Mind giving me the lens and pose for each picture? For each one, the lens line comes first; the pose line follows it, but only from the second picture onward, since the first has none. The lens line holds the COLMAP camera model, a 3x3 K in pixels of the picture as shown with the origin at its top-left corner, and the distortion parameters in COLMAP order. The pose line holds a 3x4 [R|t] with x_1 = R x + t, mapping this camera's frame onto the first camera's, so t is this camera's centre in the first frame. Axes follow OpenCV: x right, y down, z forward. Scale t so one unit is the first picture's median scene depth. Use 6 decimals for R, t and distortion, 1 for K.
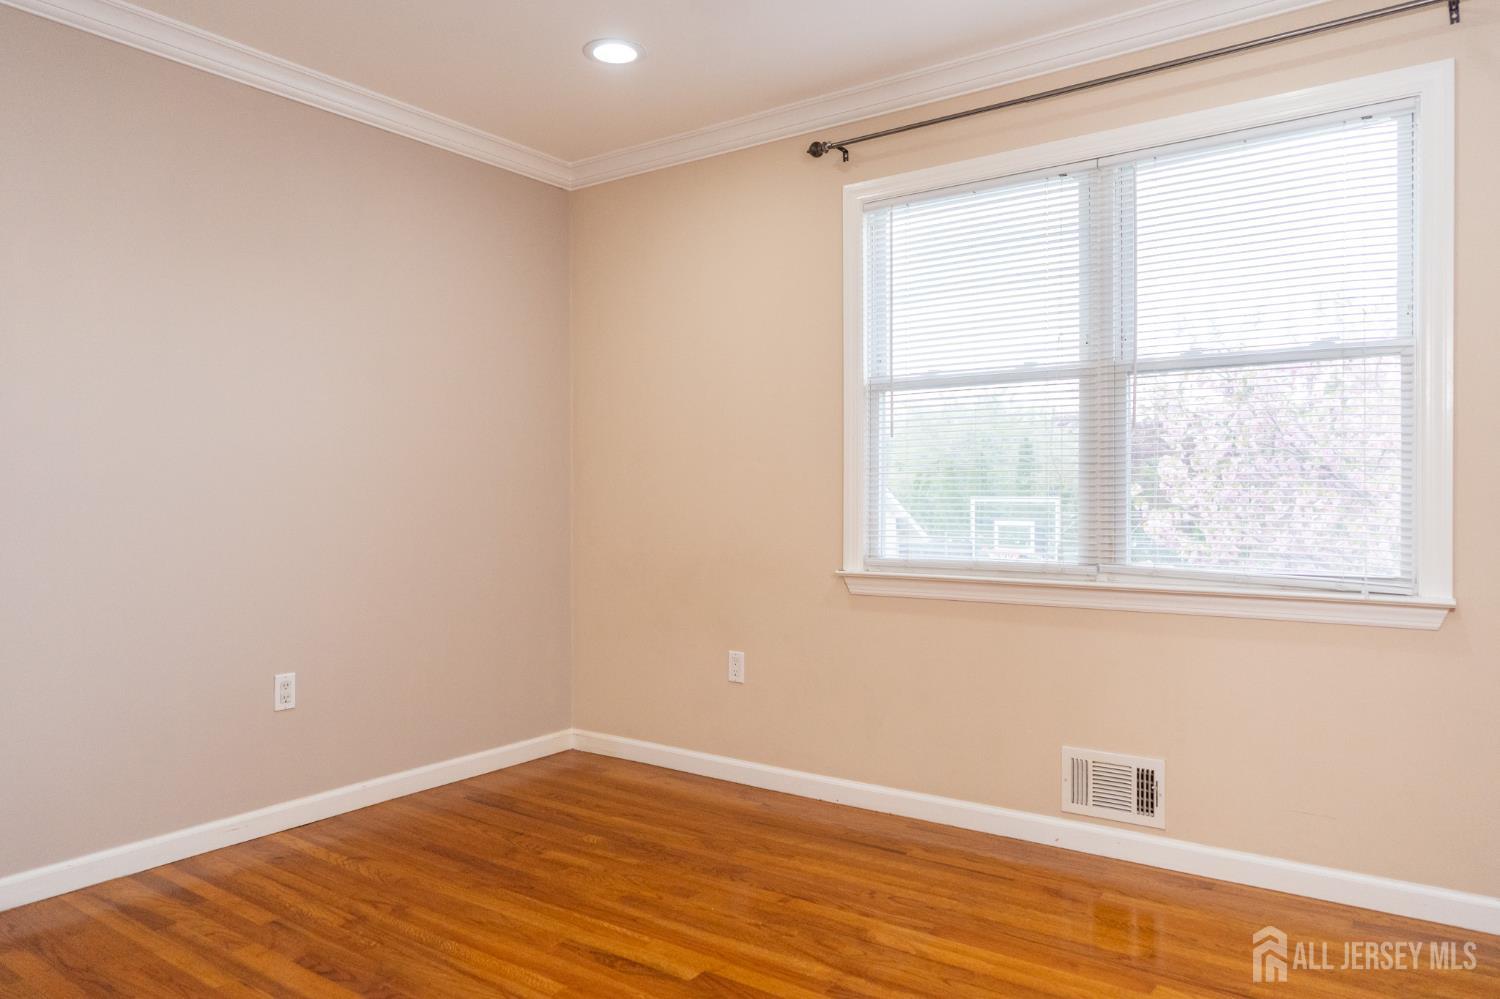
lens RADIAL K [[1020.5, 0, 753.1], [0, 1020.5, 493.1], [0, 0, 1]] dist [-0.004141, 0.003522]
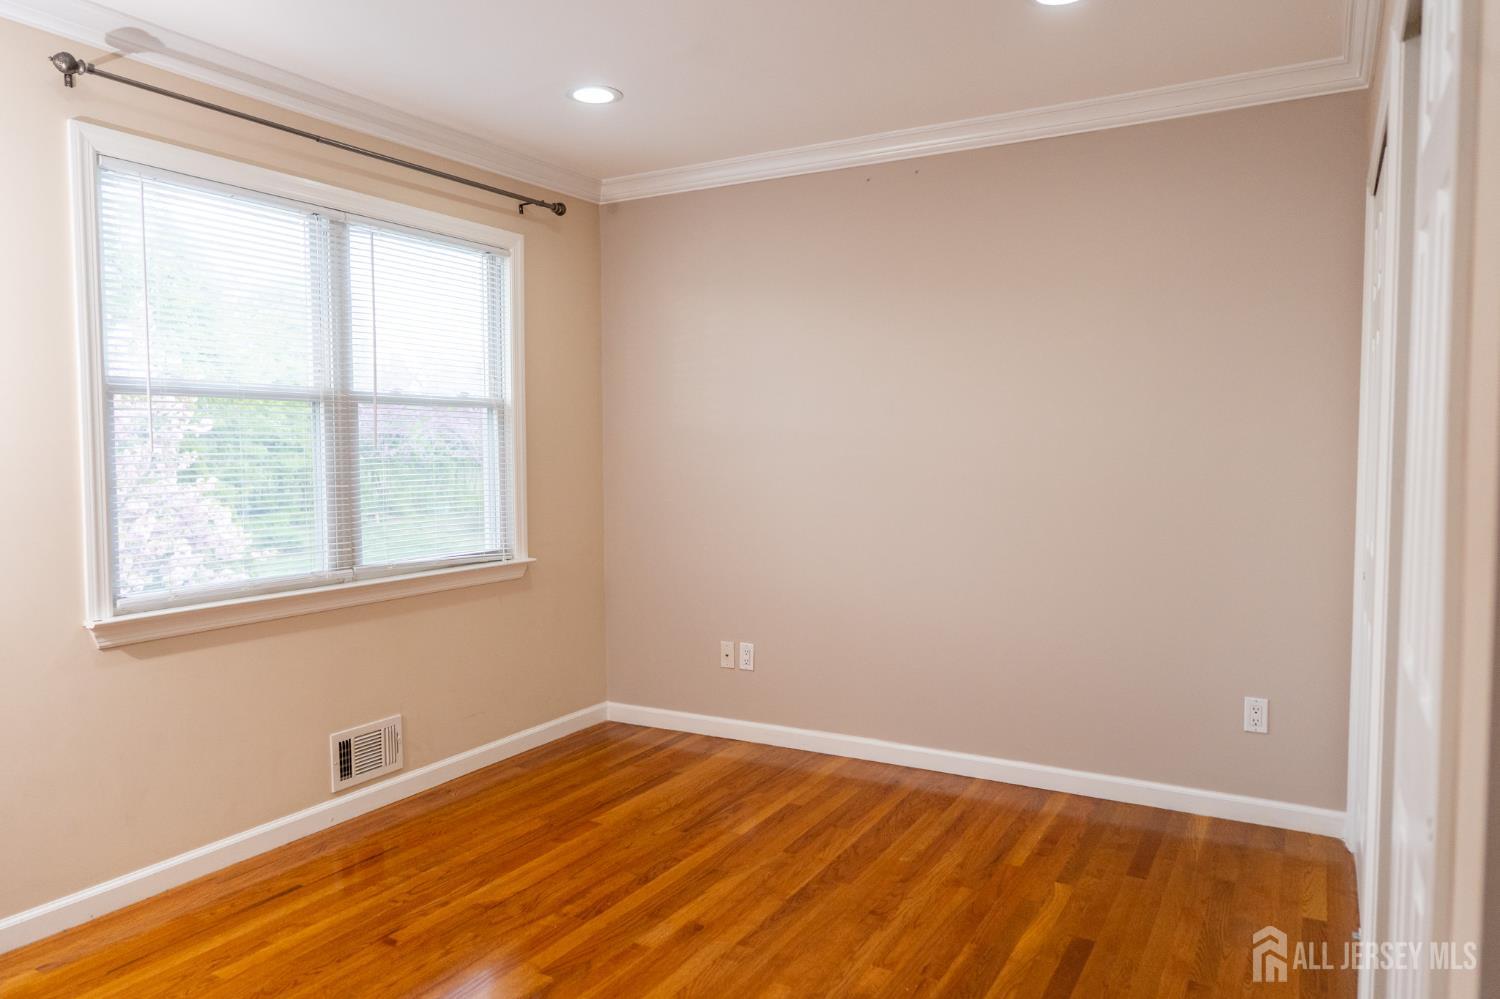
lens RADIAL K [[1020.5, 0, 755.7], [0, 1020.5, 505.5], [0, 0, 1]] dist [-0.004141, 0.003522]
pose [[-0.118795, -0.057174, 0.991271, -0.987268], [-0.000995, 0.998347, 0.057462, -0.079179], [-0.992918, 0.005840, -0.118656, 0.787204]]
